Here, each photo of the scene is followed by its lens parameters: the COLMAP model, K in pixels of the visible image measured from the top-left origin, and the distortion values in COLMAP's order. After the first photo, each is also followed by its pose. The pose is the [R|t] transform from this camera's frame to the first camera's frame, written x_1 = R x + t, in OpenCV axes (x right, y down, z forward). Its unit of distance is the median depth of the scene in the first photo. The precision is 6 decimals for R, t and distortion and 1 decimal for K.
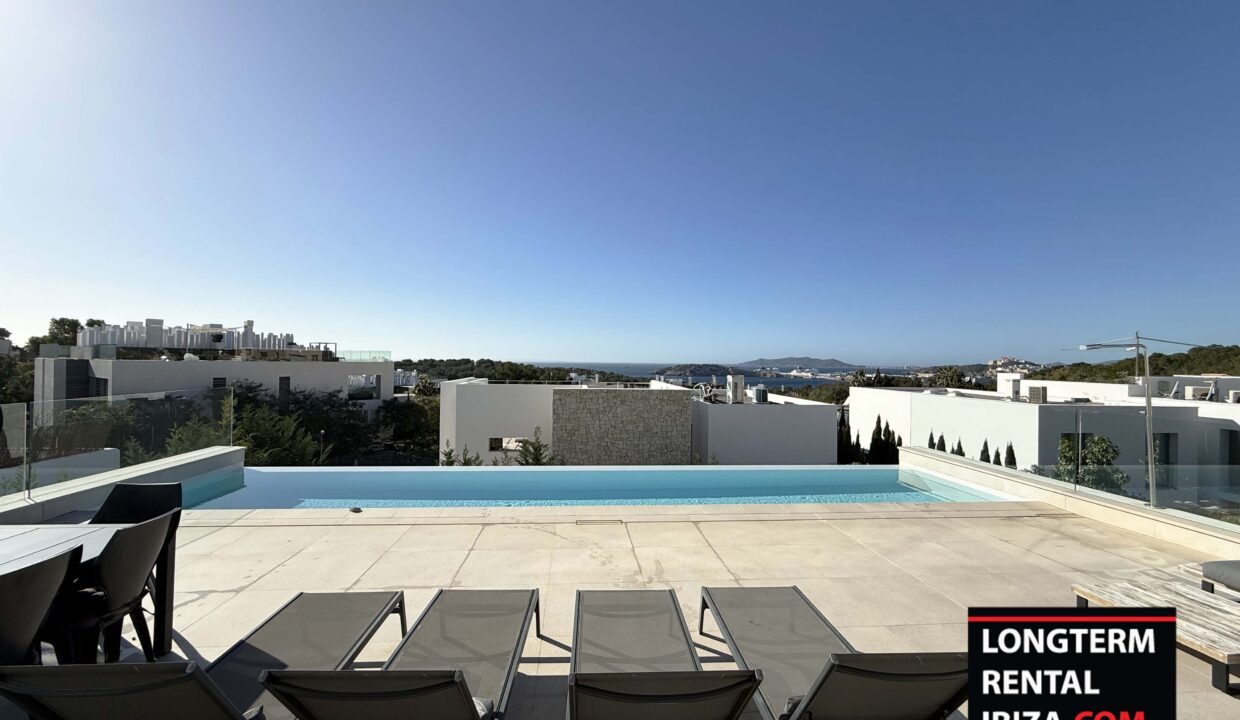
lens RADIAL K [[494.3, 0, 618.7], [0, 494.3, 359.3], [0, 0, 1]] dist [-0.001046, 0.000402]
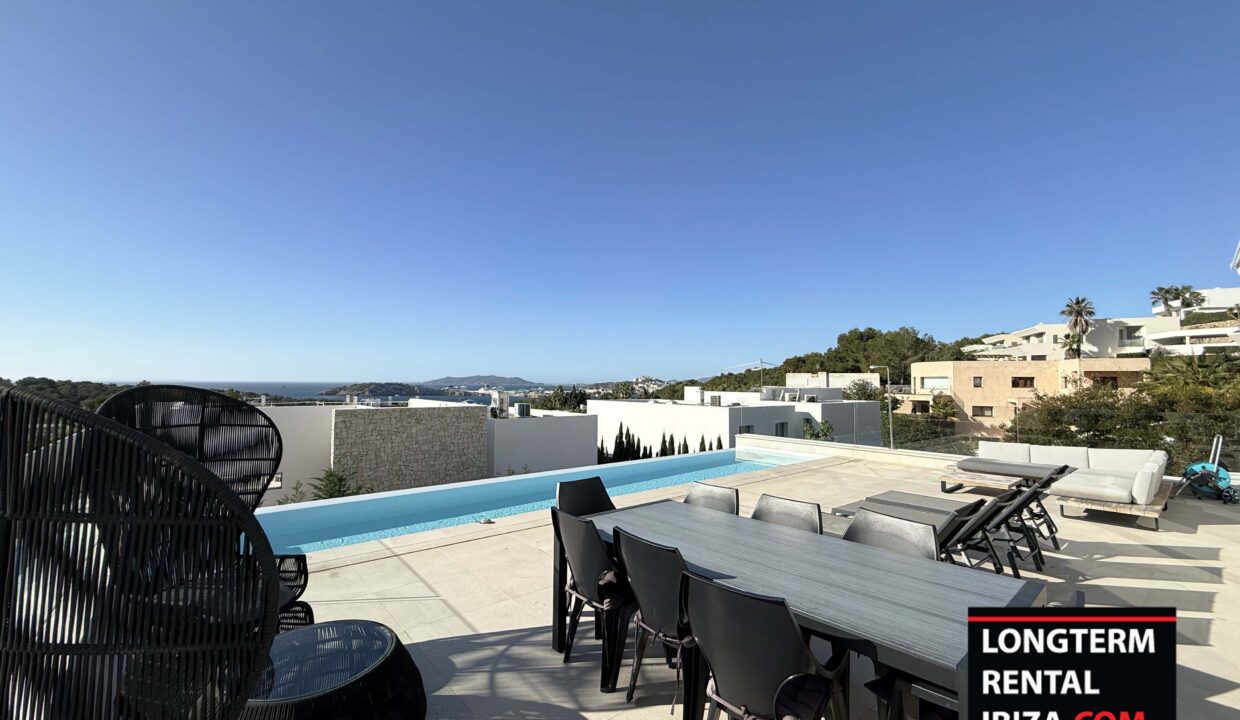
lens RADIAL K [[494.3, 0, 617.6], [0, 494.3, 361.5], [0, 0, 1]] dist [-0.001046, 0.000402]
pose [[0.817582, 0.017705, 0.575539, -0.159569], [0.000871, 0.999488, -0.031984, 0.002348], [-0.575811, 0.026650, 0.817148, 0.003920]]
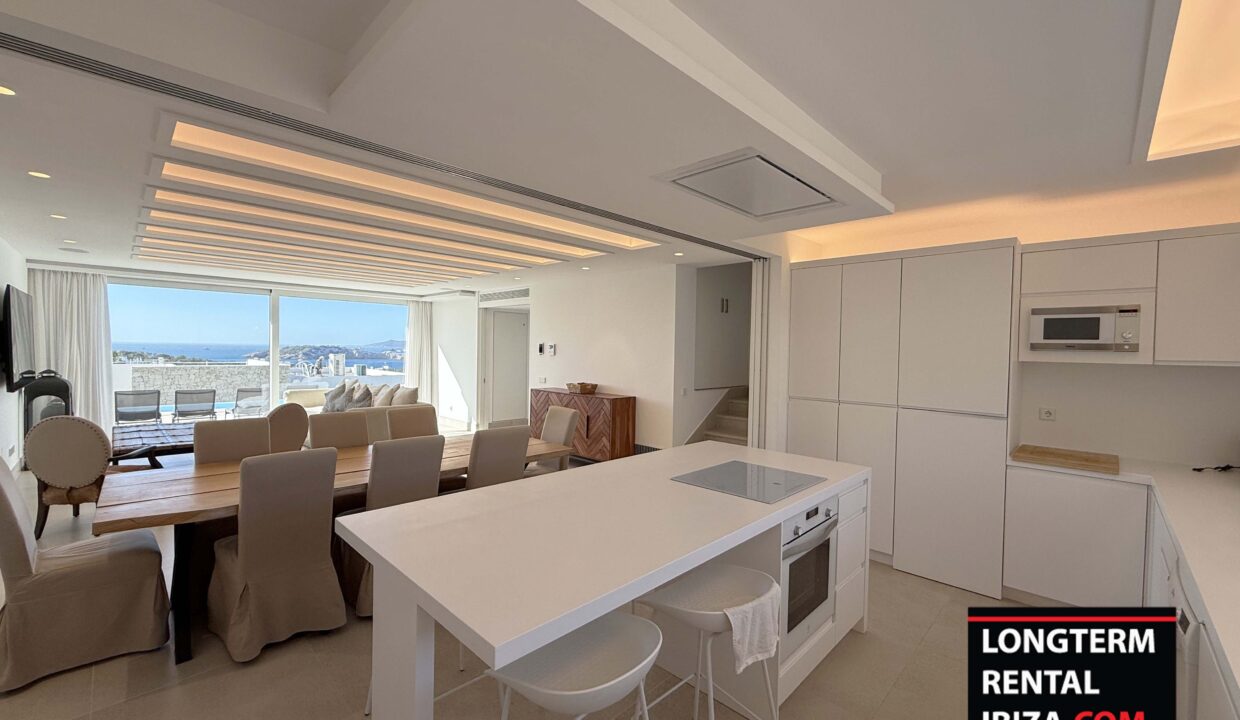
lens RADIAL K [[494.3, 0, 620.7], [0, 494.3, 358.7], [0, 0, 1]] dist [-0.001046, 0.000402]
pose [[0.755727, -0.013337, 0.654751, -0.024694], [-0.009943, 0.999444, 0.031835, -0.000845], [-0.654811, -0.030569, 0.755174, -0.329472]]
